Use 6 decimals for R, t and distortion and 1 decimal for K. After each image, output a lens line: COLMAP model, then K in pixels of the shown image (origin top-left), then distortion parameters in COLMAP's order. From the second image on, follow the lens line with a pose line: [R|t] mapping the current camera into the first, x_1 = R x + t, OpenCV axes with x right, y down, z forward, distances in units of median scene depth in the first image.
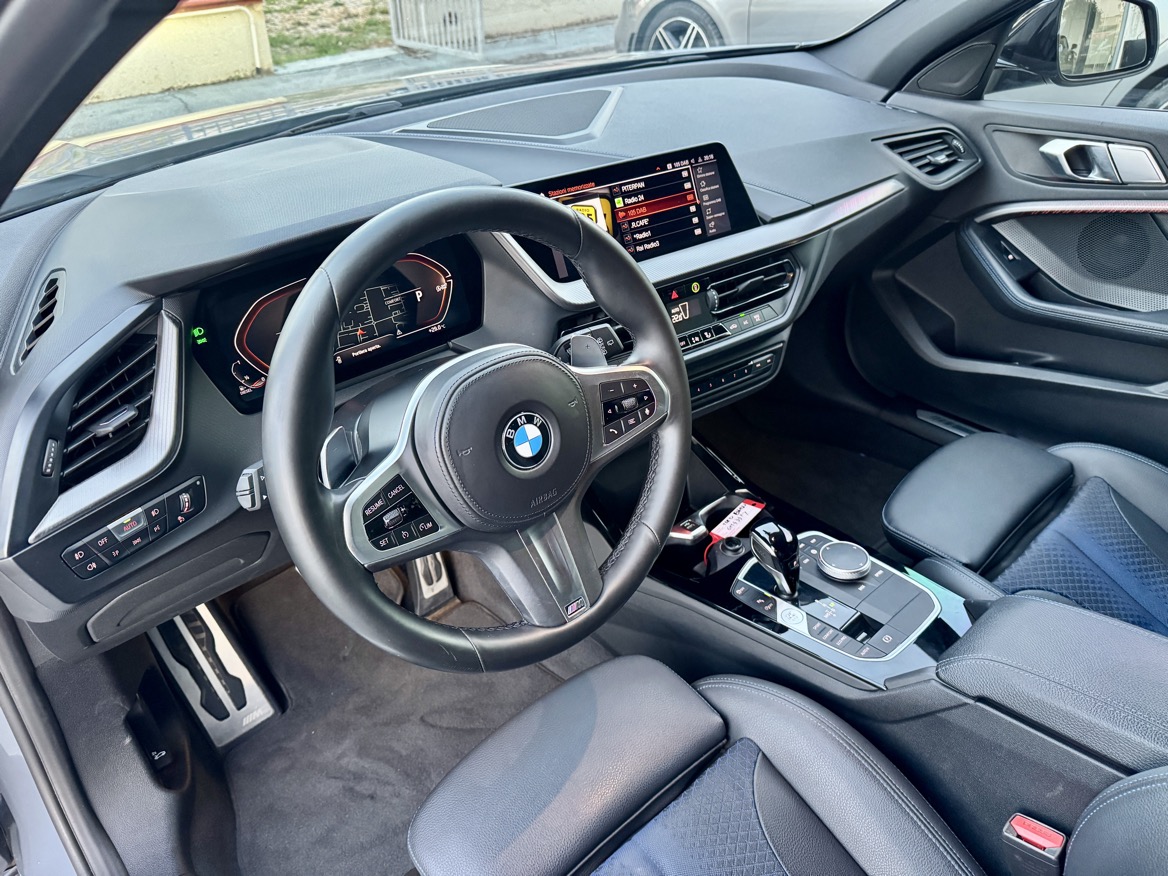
lens RADIAL K [[821.1, 0, 567.1], [0, 821.1, 447.9], [0, 0, 1]] dist [0.028430, -0.032964]
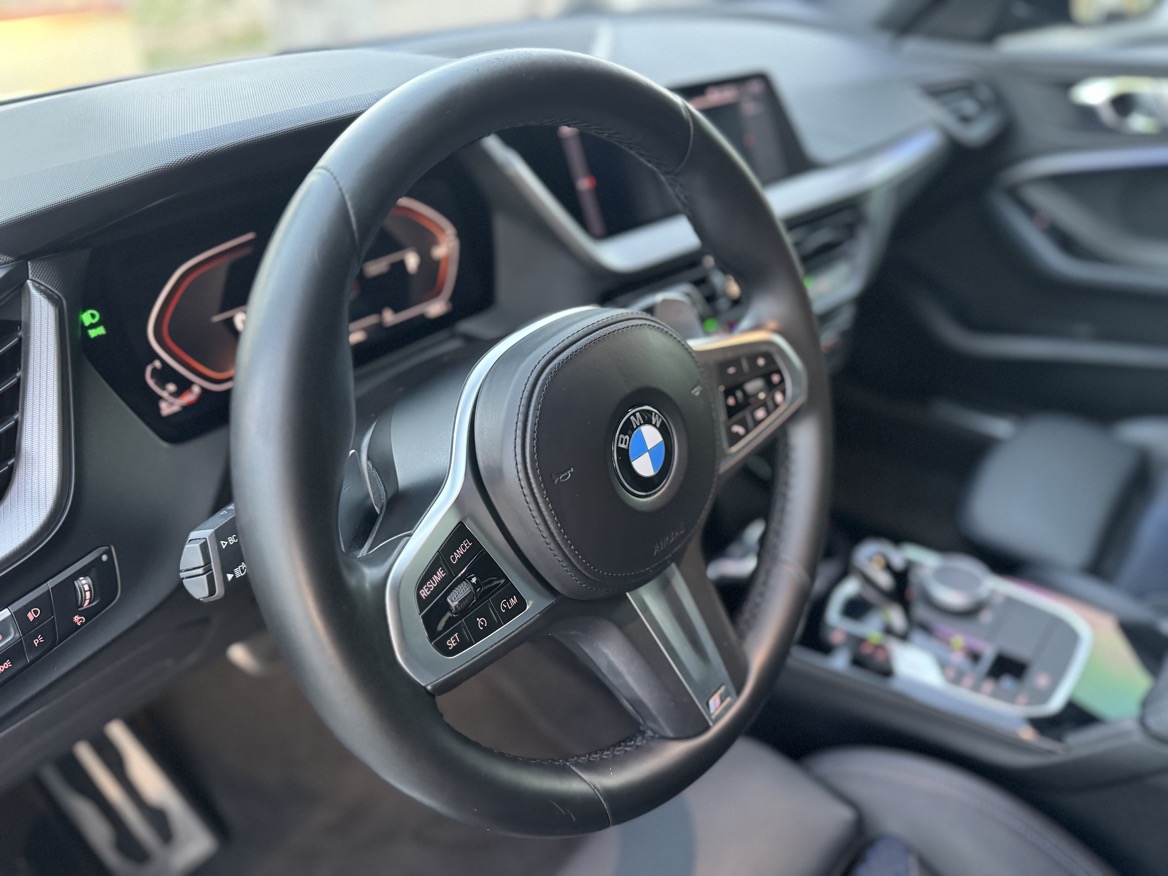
lens RADIAL K [[821.1, 0, 552.0], [0, 821.1, 443.9], [0, 0, 1]] dist [0.028430, -0.032964]
pose [[0.992979, -0.067712, 0.096989, -0.164634], [0.070466, 0.997194, -0.025257, -0.003096], [-0.095006, 0.031914, 0.994965, 0.341367]]
